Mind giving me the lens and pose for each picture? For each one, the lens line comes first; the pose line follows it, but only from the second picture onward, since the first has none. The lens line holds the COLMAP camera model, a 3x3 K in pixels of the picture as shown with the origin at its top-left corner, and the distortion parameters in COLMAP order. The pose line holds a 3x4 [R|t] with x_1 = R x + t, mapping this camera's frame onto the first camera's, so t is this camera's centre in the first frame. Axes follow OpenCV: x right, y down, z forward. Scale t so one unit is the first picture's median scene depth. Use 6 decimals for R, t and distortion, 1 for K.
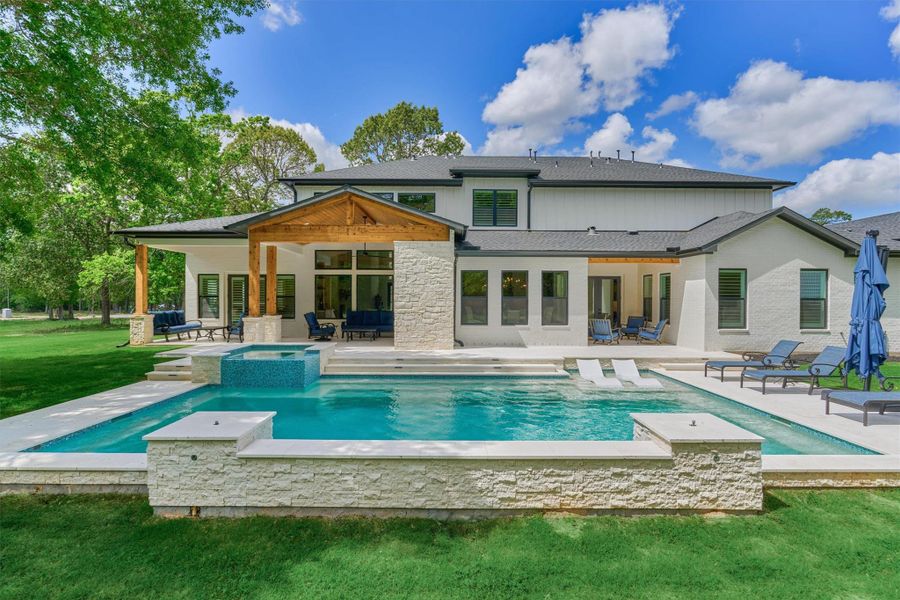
lens RADIAL K [[448.2, 0, 451.8], [0, 448.2, 301.7], [0, 0, 1]] dist [-0.005365, -0.001646]
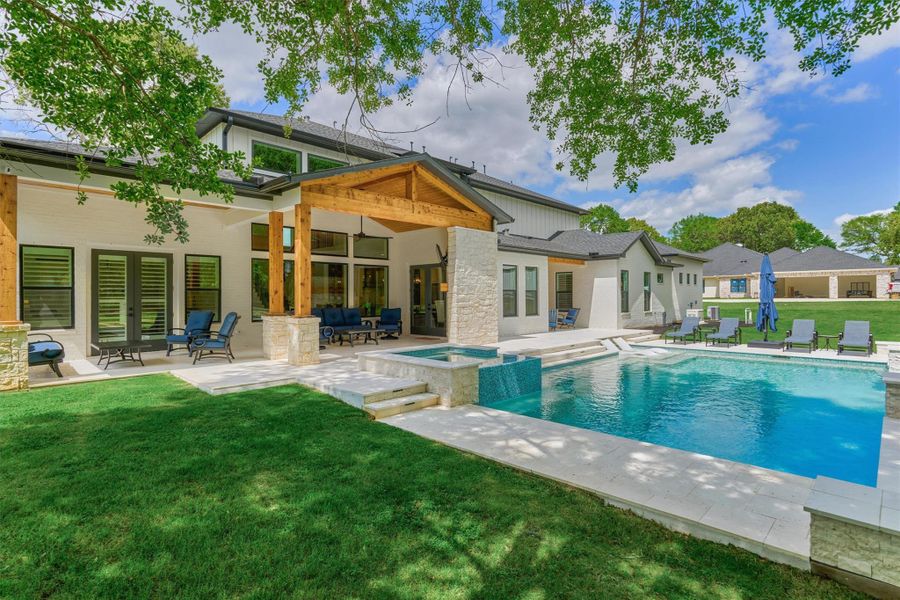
lens RADIAL K [[448.2, 0, 447.4], [0, 448.2, 295.1], [0, 0, 1]] dist [-0.005365, -0.001646]
pose [[0.713845, -0.003660, 0.700294, -0.691083], [0.010275, 0.999933, -0.005248, 0.004987], [-0.700228, 0.010942, 0.713835, 0.346484]]
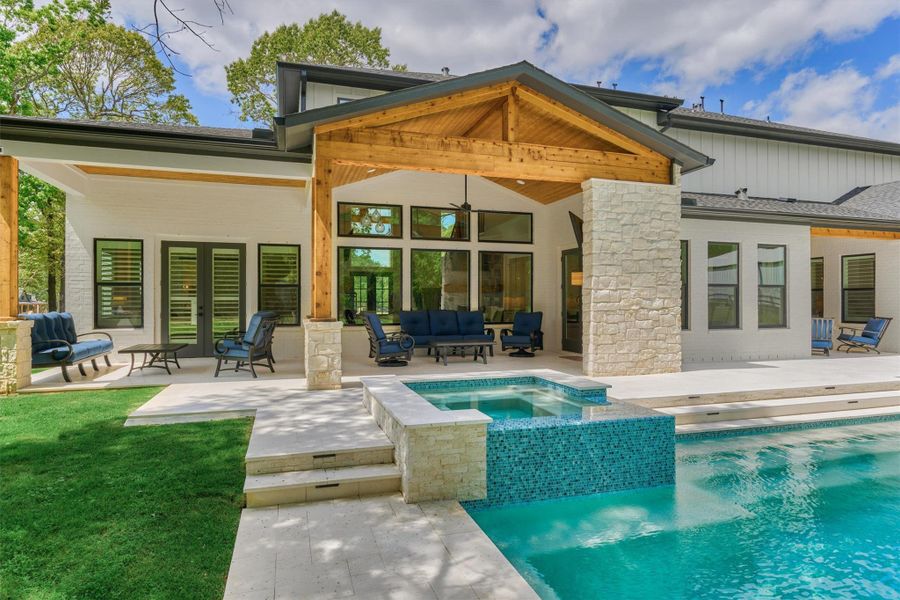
lens RADIAL K [[525.1, 0, 447.8], [0, 525.1, 299.8], [0, 0, 1]] dist [-0.003853, 0.002018]
pose [[0.956754, -0.002520, 0.290889, -0.436648], [0.004973, 0.999958, -0.007694, 0.014291], [-0.290857, 0.008808, 0.956726, 0.404211]]
